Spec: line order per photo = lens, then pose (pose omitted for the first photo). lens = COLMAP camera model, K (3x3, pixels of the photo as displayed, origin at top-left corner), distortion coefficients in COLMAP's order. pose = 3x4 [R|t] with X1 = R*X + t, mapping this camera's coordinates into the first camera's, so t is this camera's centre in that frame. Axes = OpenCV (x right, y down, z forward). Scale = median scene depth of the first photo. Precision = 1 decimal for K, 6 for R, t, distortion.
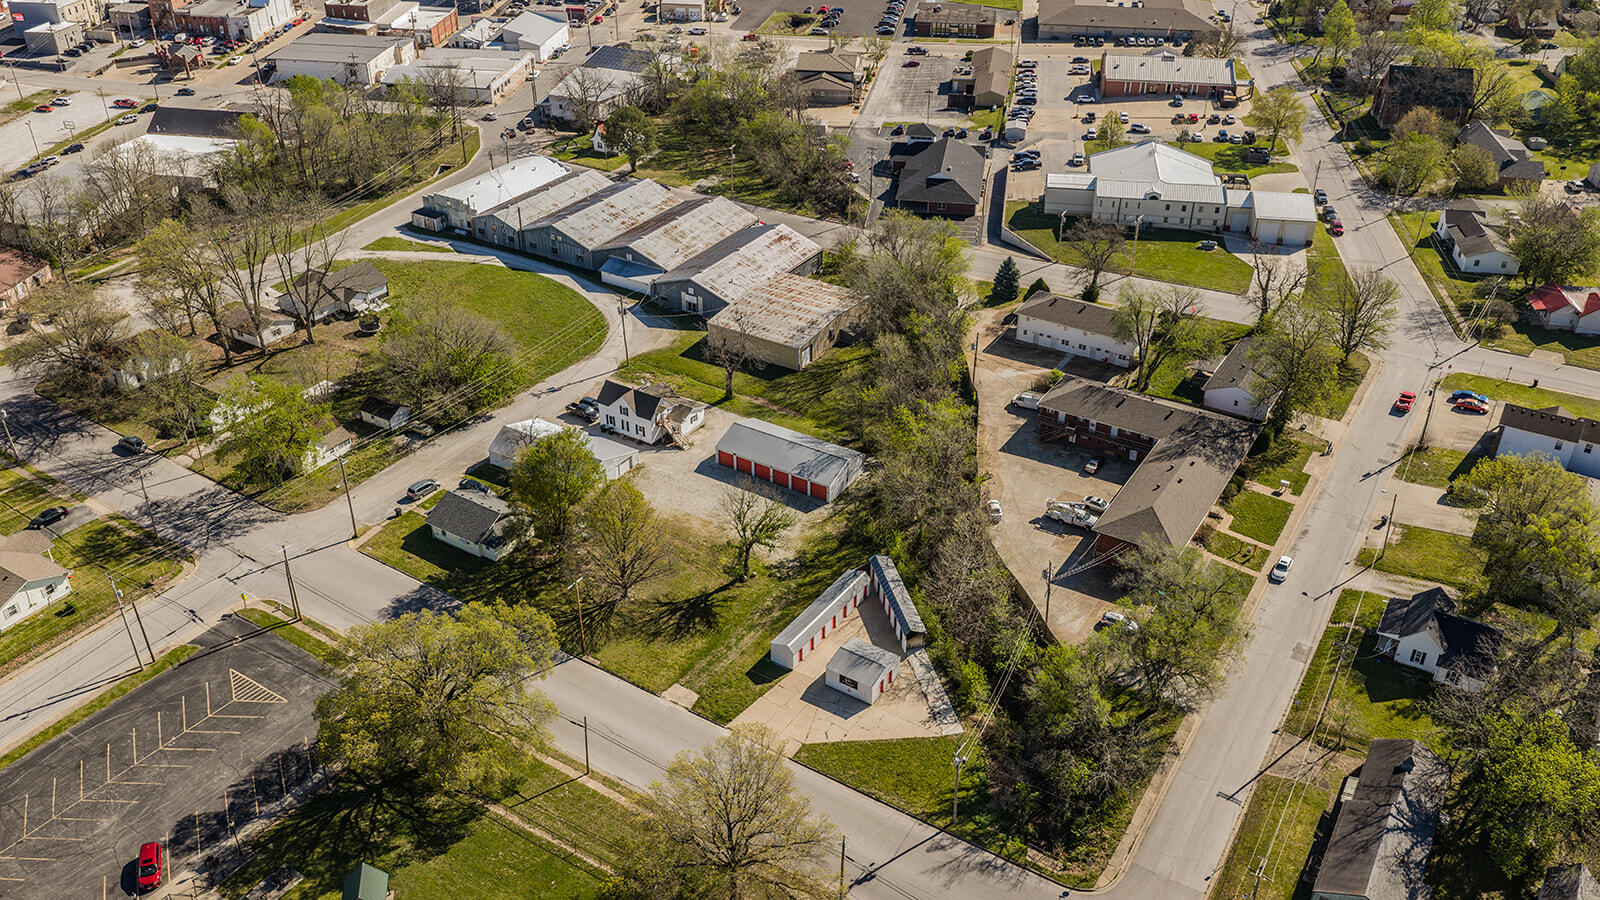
lens RADIAL K [[1311.7, 0, 792.8], [0, 1311.7, 448.3], [0, 0, 1]] dist [0.032364, -0.064739]
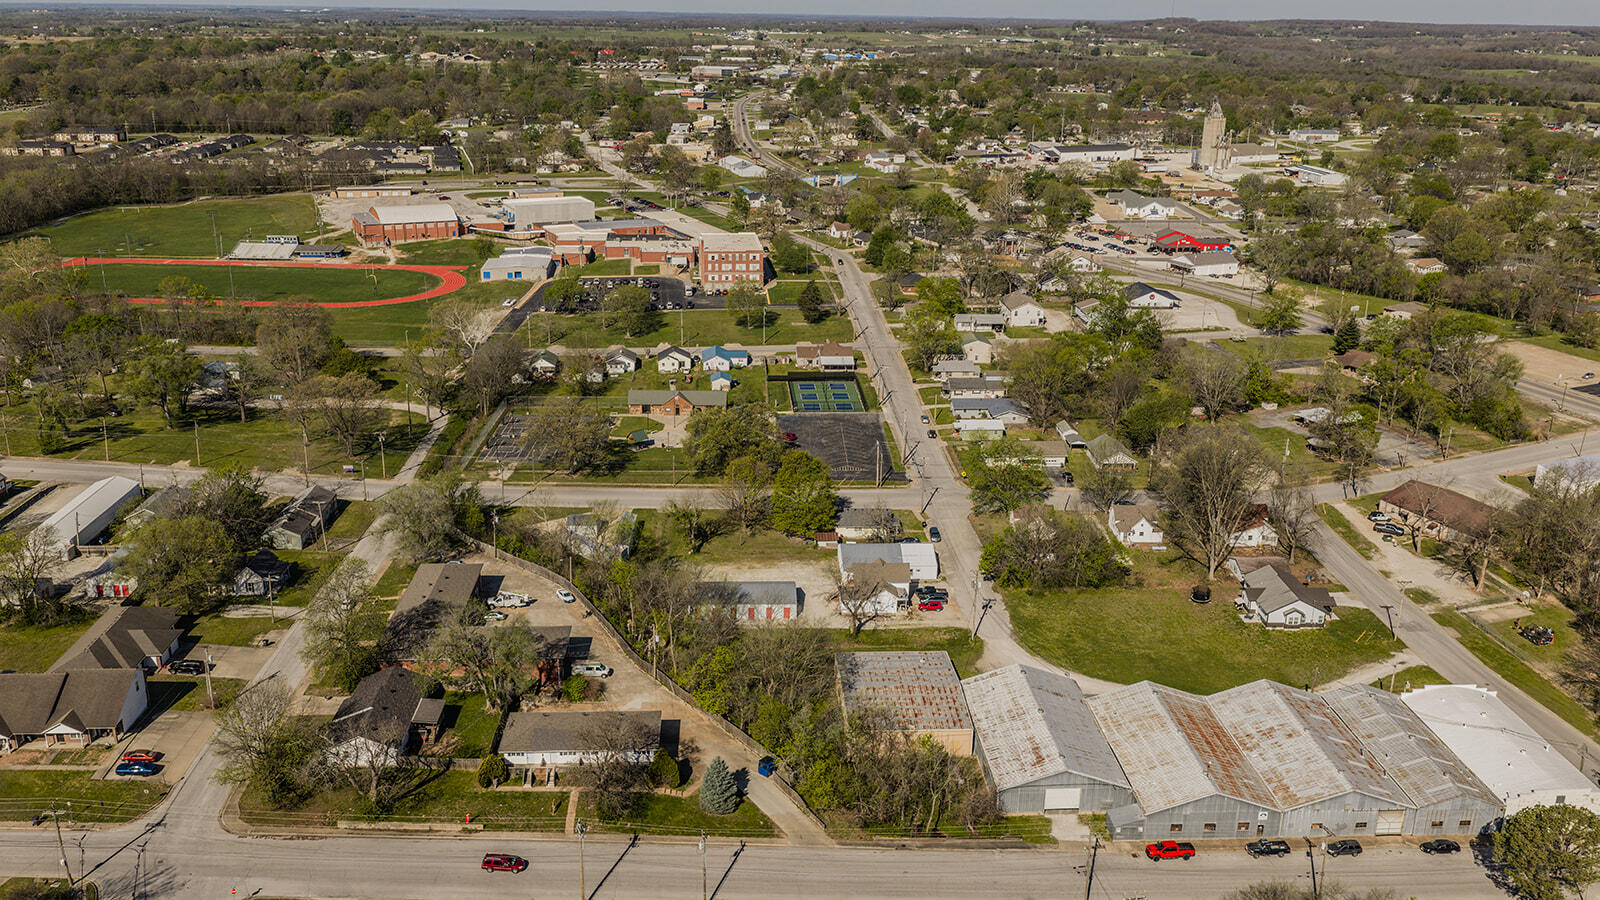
lens RADIAL K [[1311.7, 0, 792.8], [0, 1311.7, 448.3], [0, 0, 1]] dist [0.032364, -0.064739]
pose [[-0.819712, 0.176346, -0.544953, 0.774494], [-0.313054, 0.658809, 0.684082, -1.211974], [0.479655, 0.731350, -0.484828, 1.924454]]
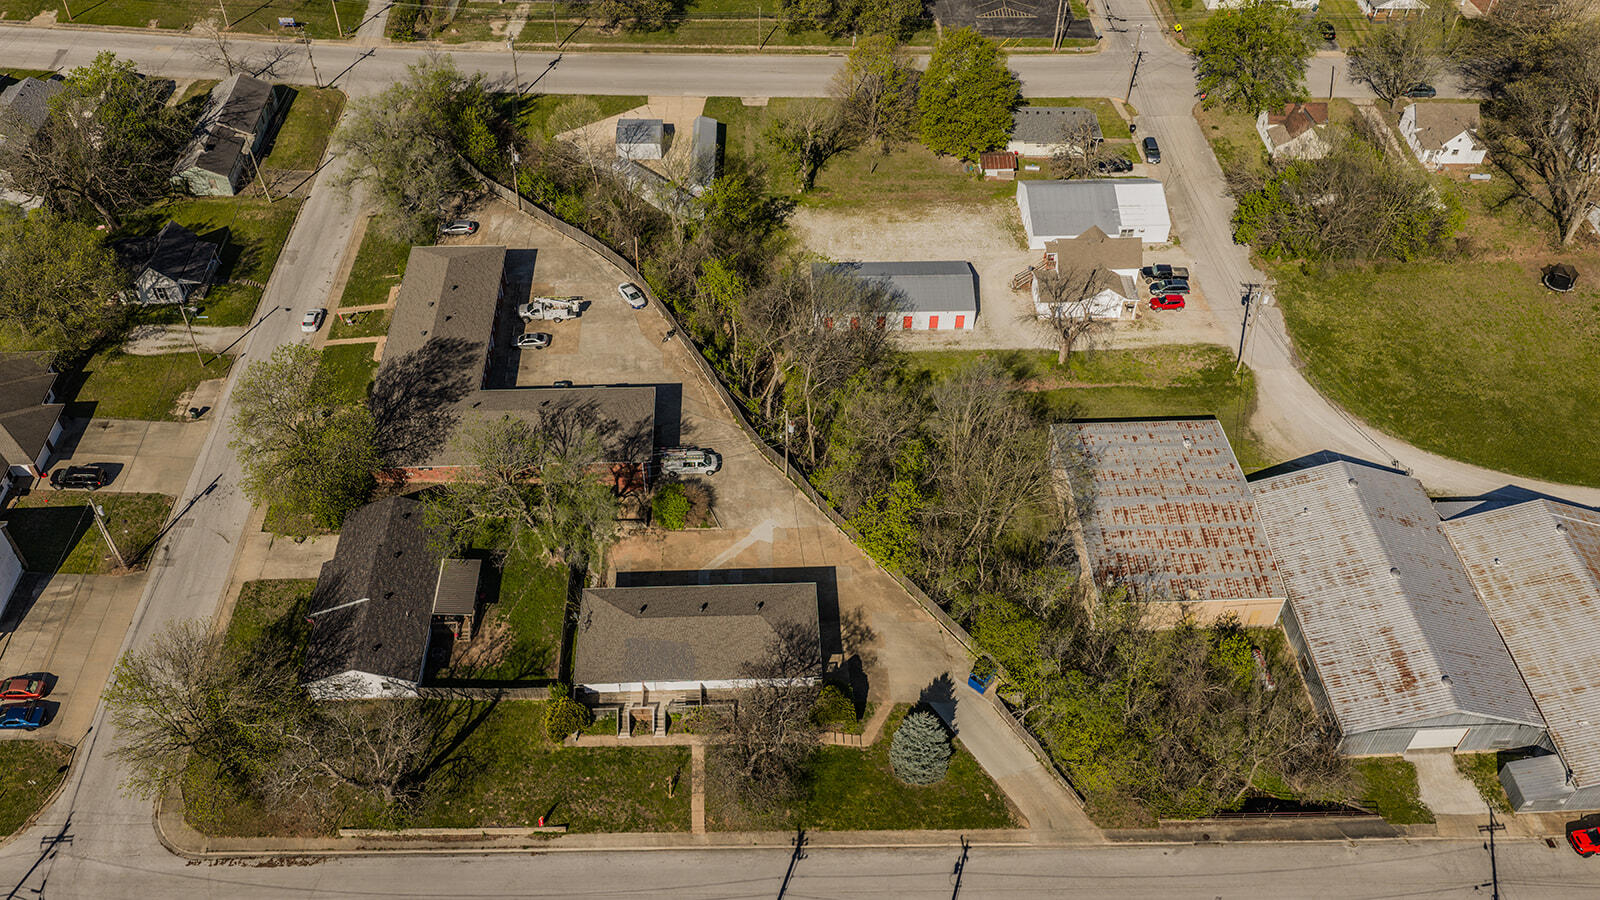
lens RADIAL K [[1311.7, 0, 792.8], [0, 1311.7, 448.3], [0, 0, 1]] dist [0.032364, -0.064739]
pose [[-0.823830, 0.398889, -0.402730, 0.543919], [-0.308367, 0.280766, 0.908889, -0.907194], [0.475619, 0.872959, -0.108299, 1.450203]]
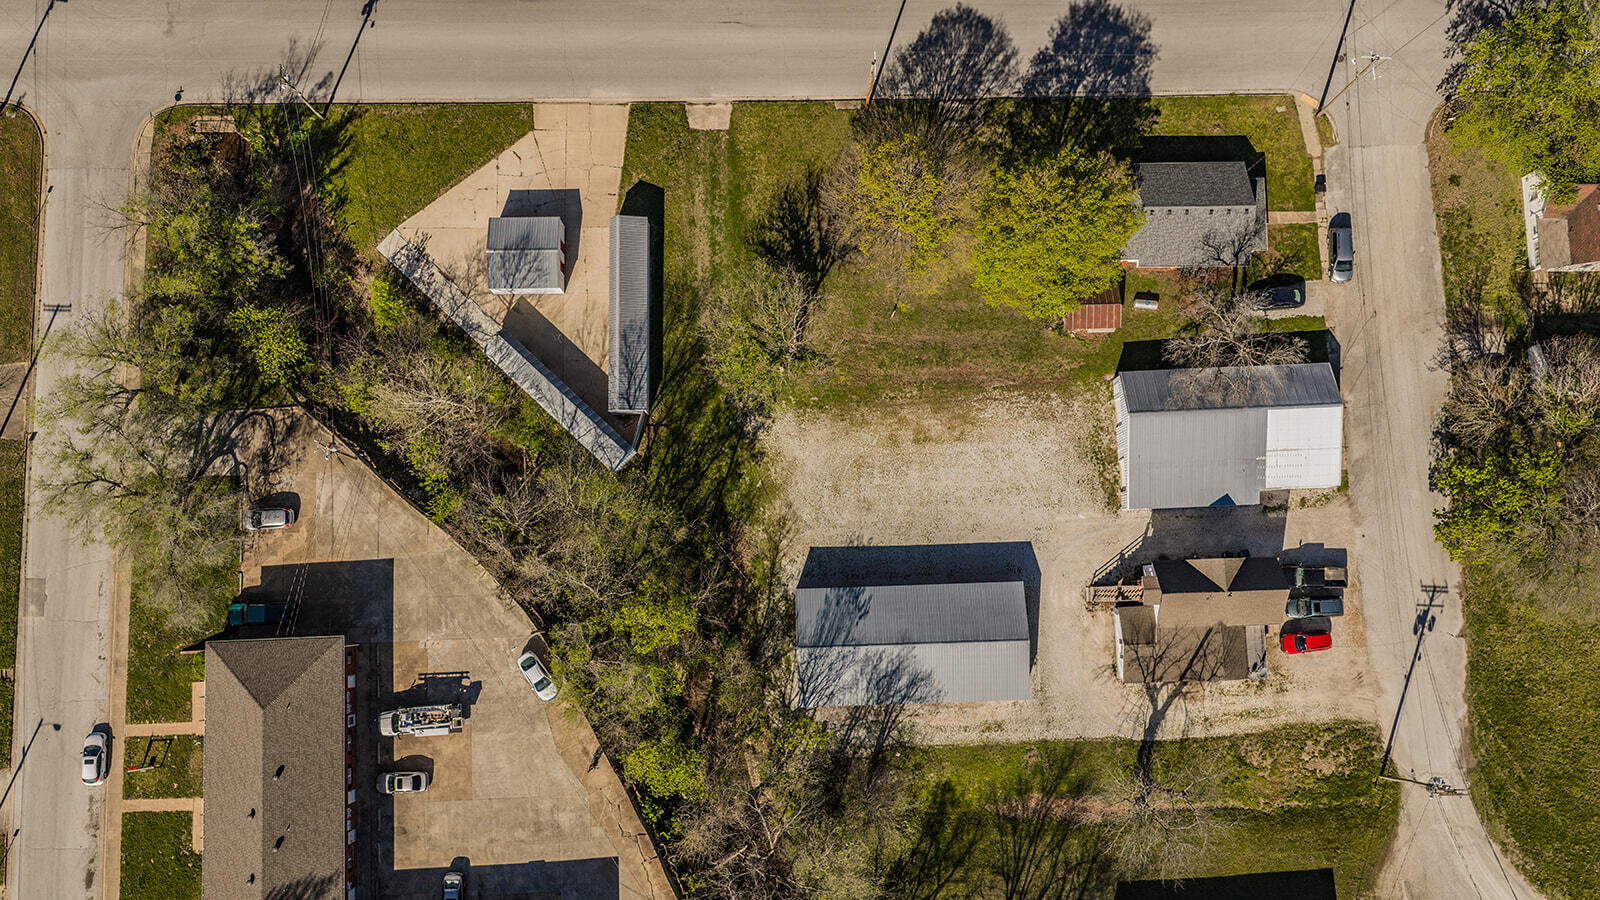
lens RADIAL K [[1311.7, 0, 792.8], [0, 1311.7, 448.3], [0, 0, 1]] dist [0.032364, -0.064739]
pose [[-0.824251, 0.563193, -0.058519, 0.033142], [-0.296104, -0.340637, 0.892350, -0.602526], [0.482632, 0.752848, 0.447534, 0.813655]]
